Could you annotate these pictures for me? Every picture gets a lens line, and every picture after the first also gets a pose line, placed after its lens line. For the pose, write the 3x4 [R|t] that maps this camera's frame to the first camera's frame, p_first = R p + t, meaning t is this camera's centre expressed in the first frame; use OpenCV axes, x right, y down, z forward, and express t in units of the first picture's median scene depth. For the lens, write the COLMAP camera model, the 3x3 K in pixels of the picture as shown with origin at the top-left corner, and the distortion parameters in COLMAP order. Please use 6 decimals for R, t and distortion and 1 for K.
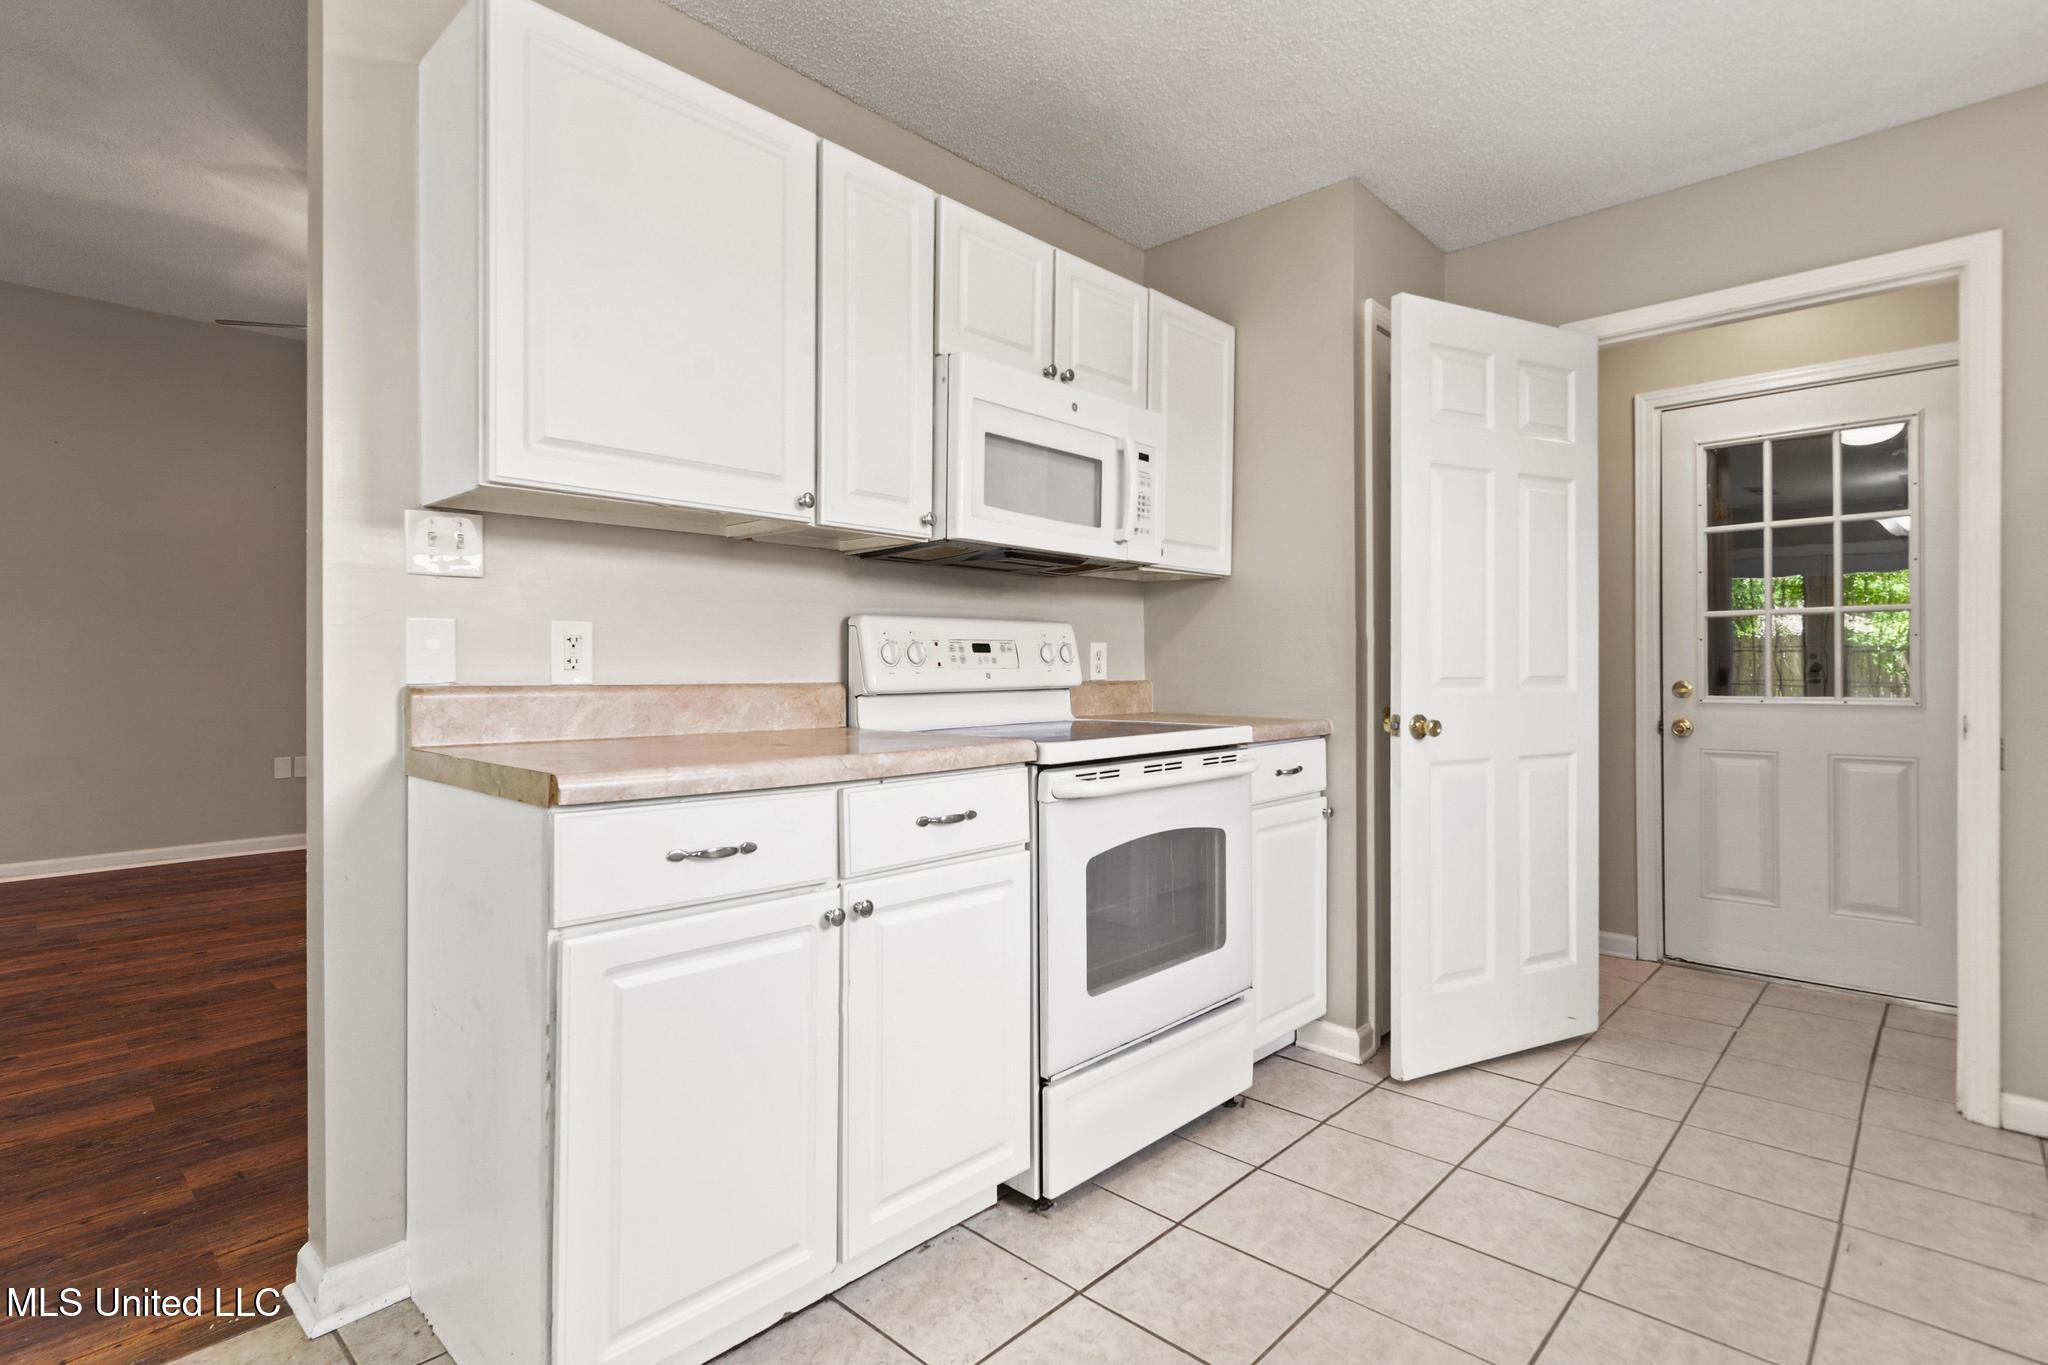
lens RADIAL K [[968.7, 0, 982.8], [0, 968.7, 673.5], [0, 0, 1]] dist [0.002284, -0.001352]
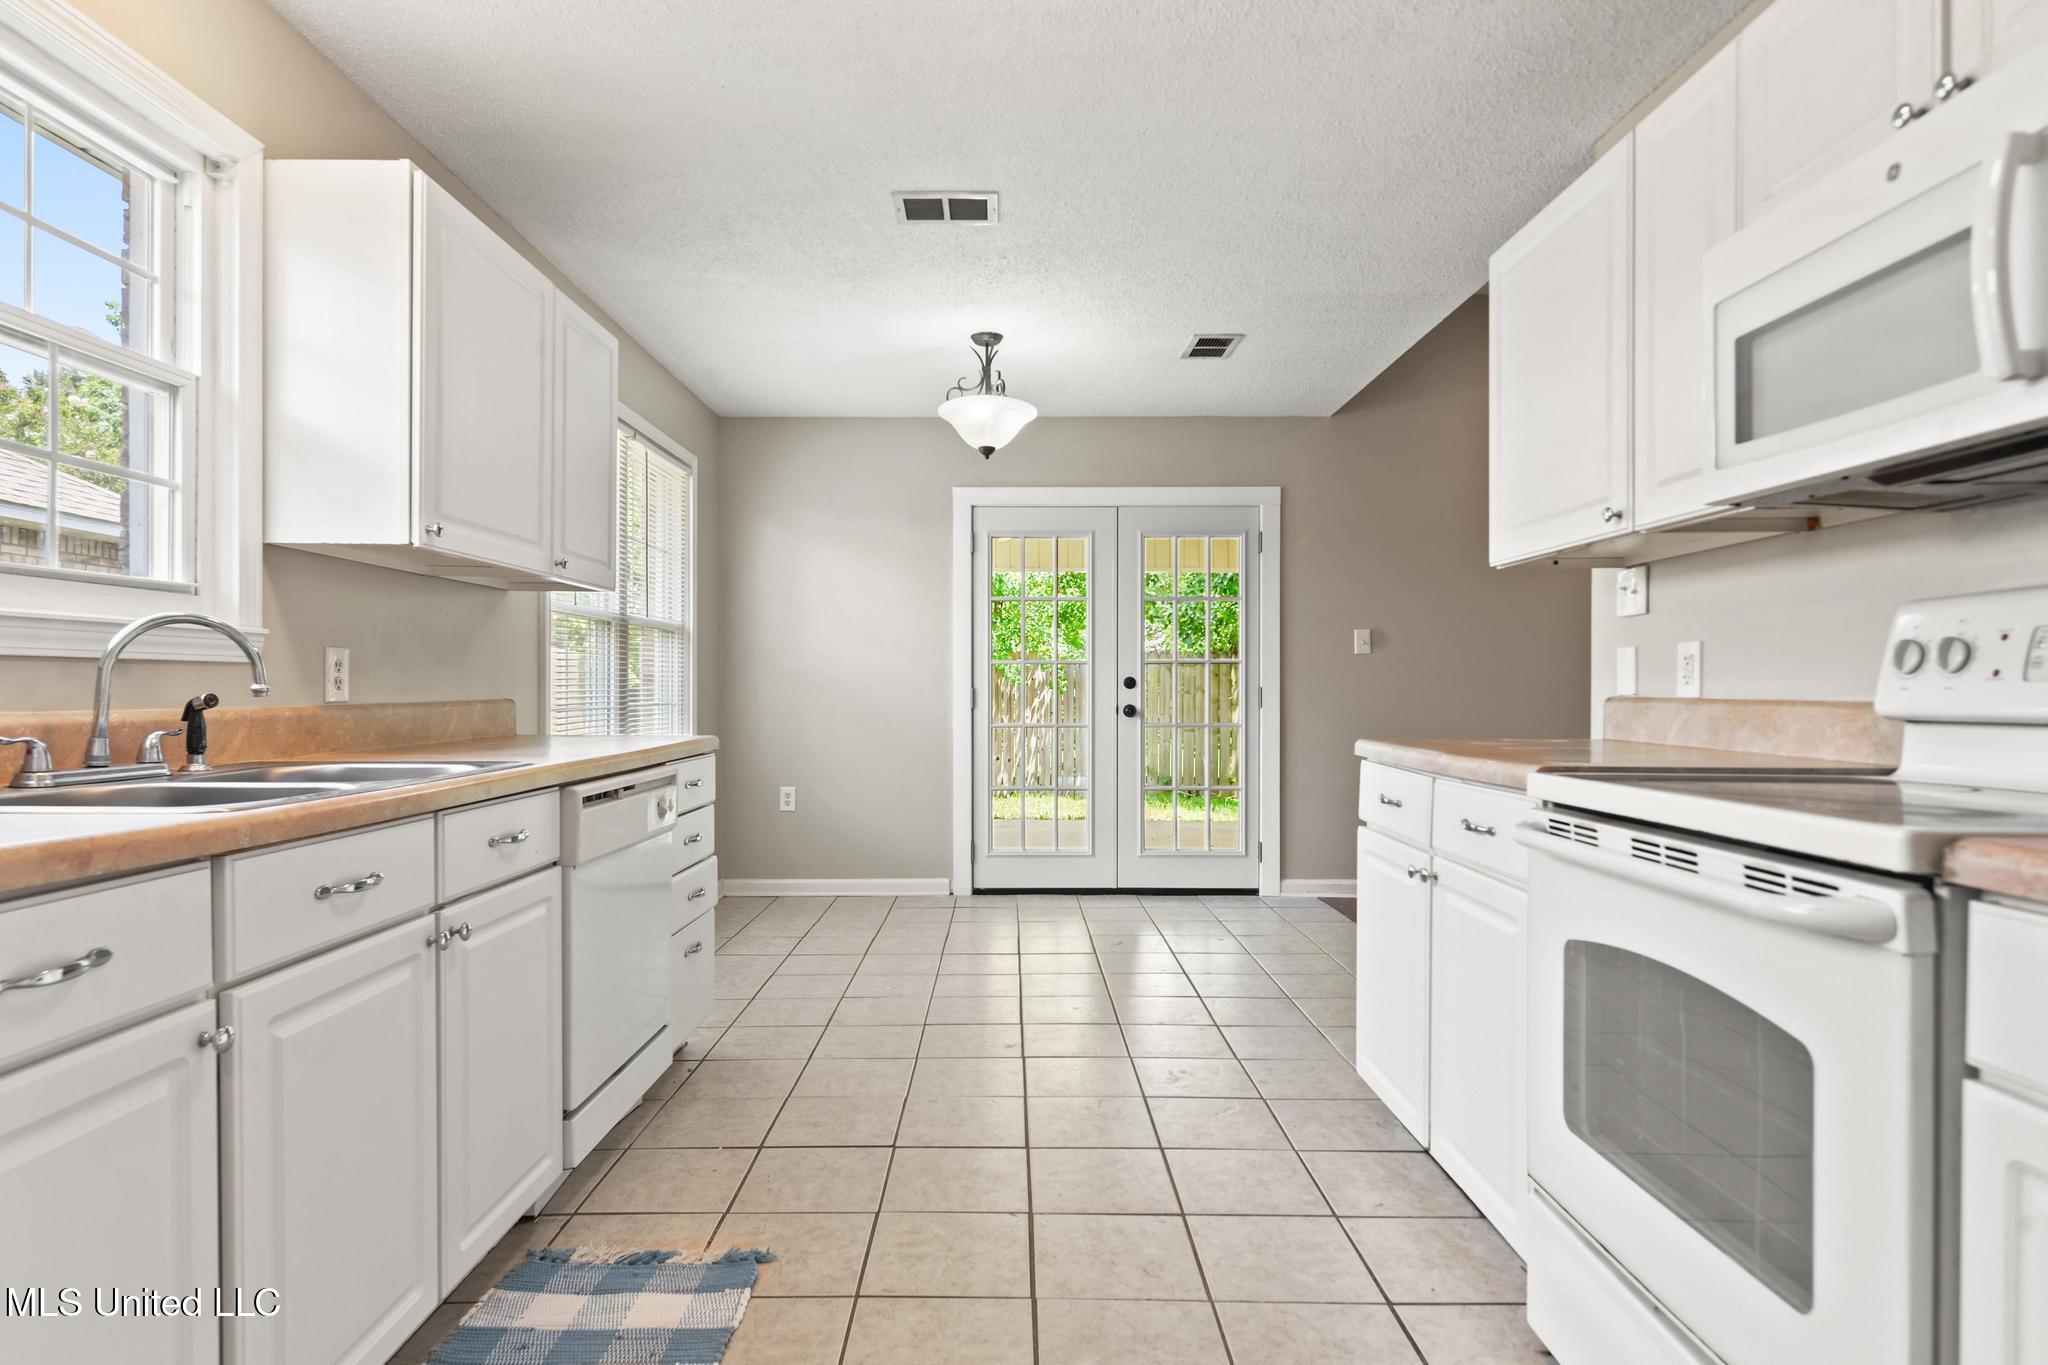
lens RADIAL K [[1090.4, 0, 1004.2], [0, 1090.4, 698.4], [0, 0, 1]] dist [0.004871, -0.000474]
pose [[-0.737602, 0.004714, -0.675219, 0.882654], [-0.005926, 0.999892, 0.013453, 0.000205], [0.675210, 0.013924, -0.737494, 1.194721]]
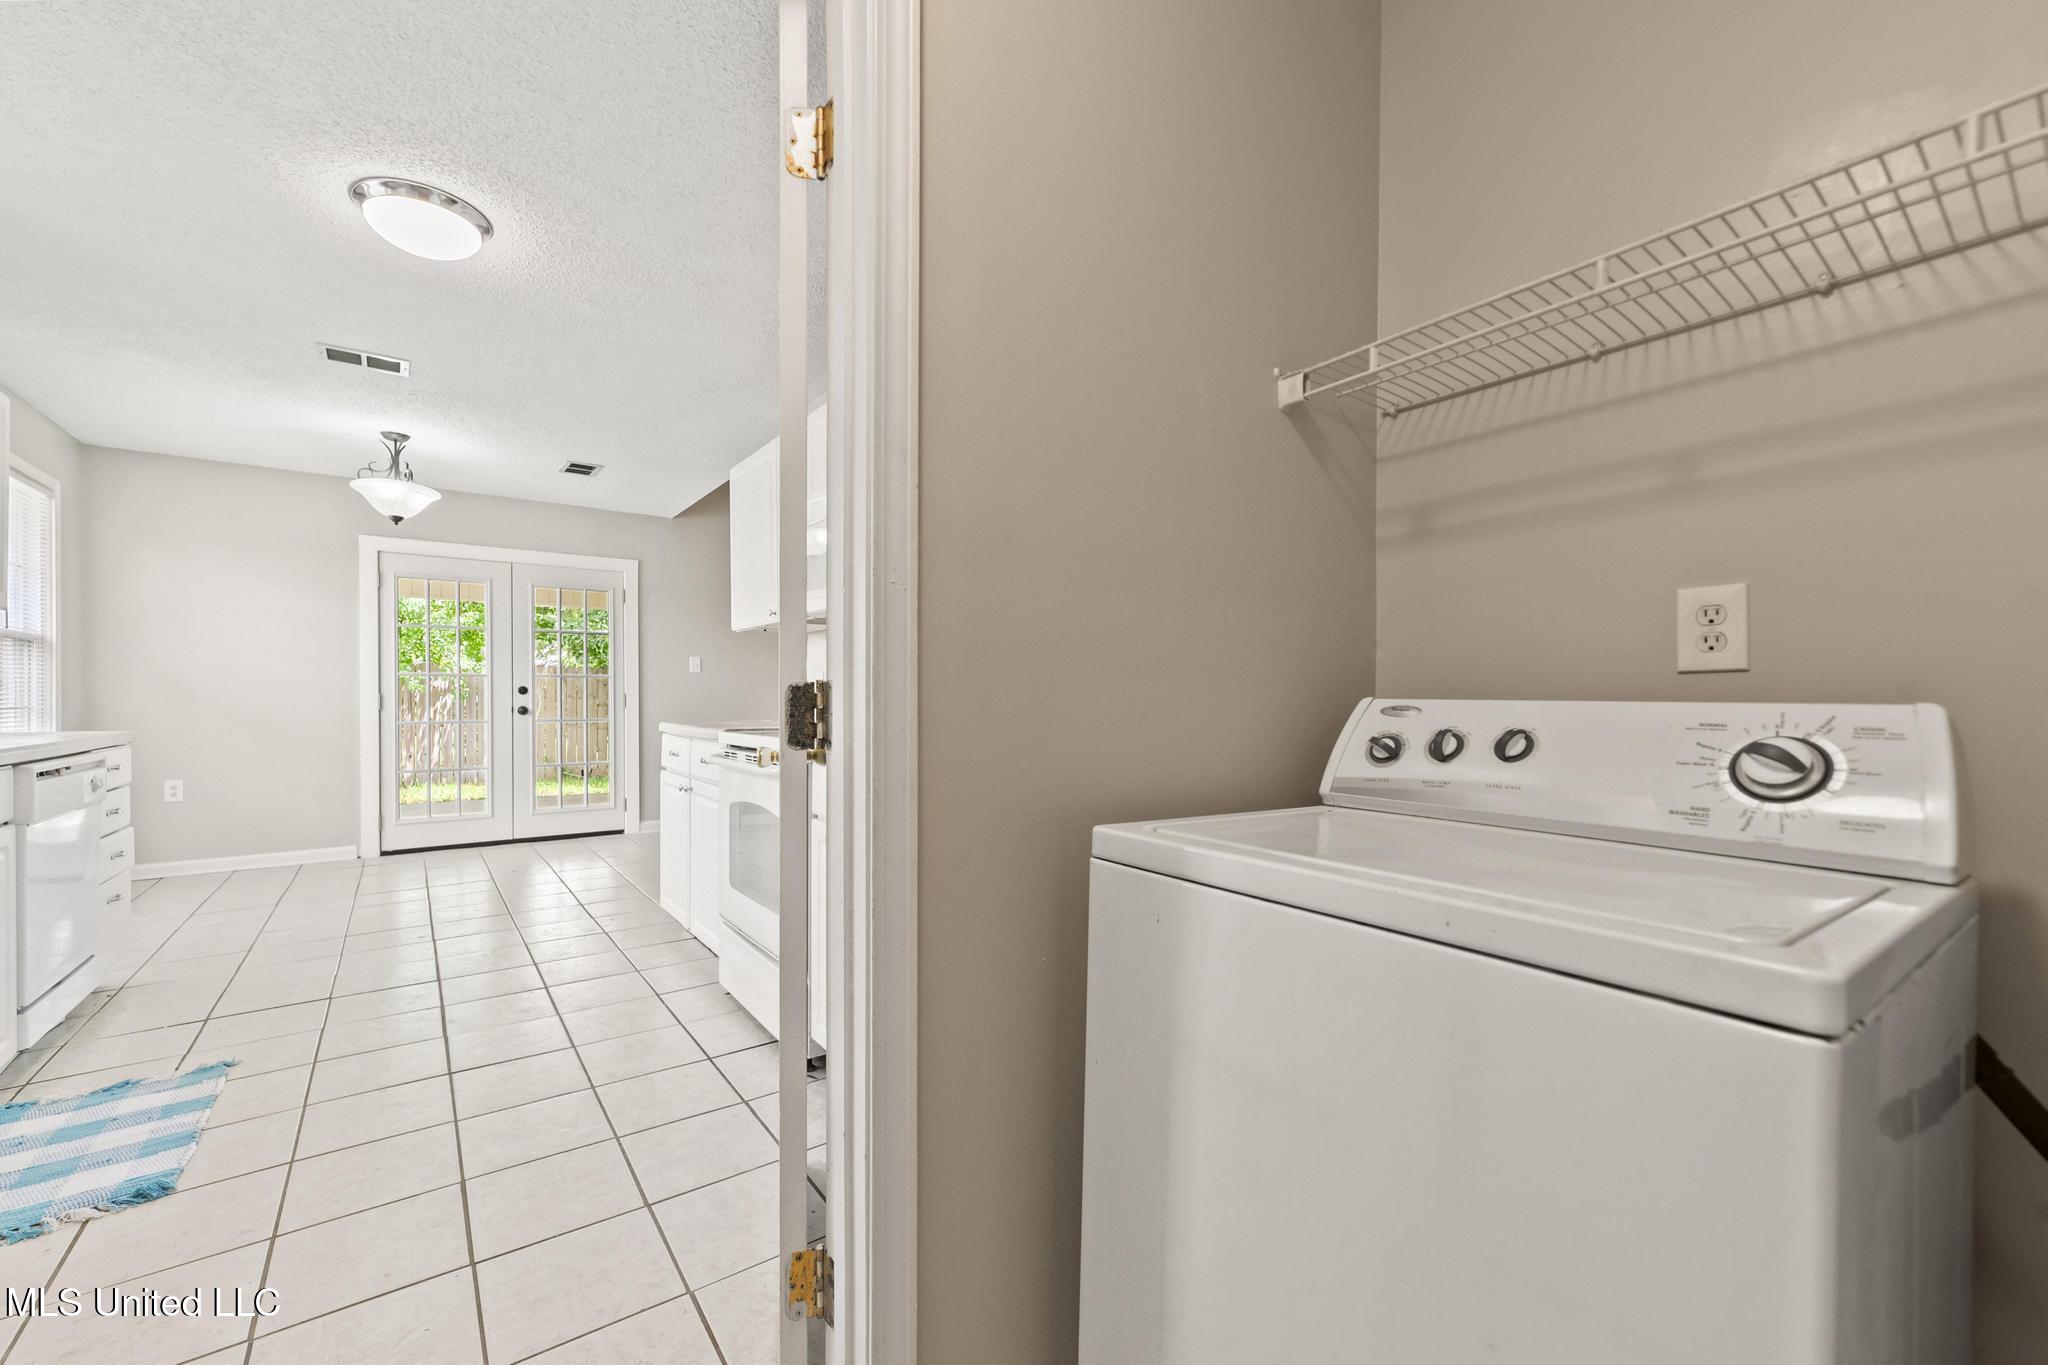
lens RADIAL K [[818.8, 0, 1015.2], [0, 818.8, 703.1], [0, 0, 1]] dist [0.002353, -0.000008]
pose [[-0.184109, 0.007252, -0.982879, 1.270947], [-0.008139, 0.999927, 0.008902, 0.000748], [0.982872, 0.009639, -0.184036, 1.578536]]
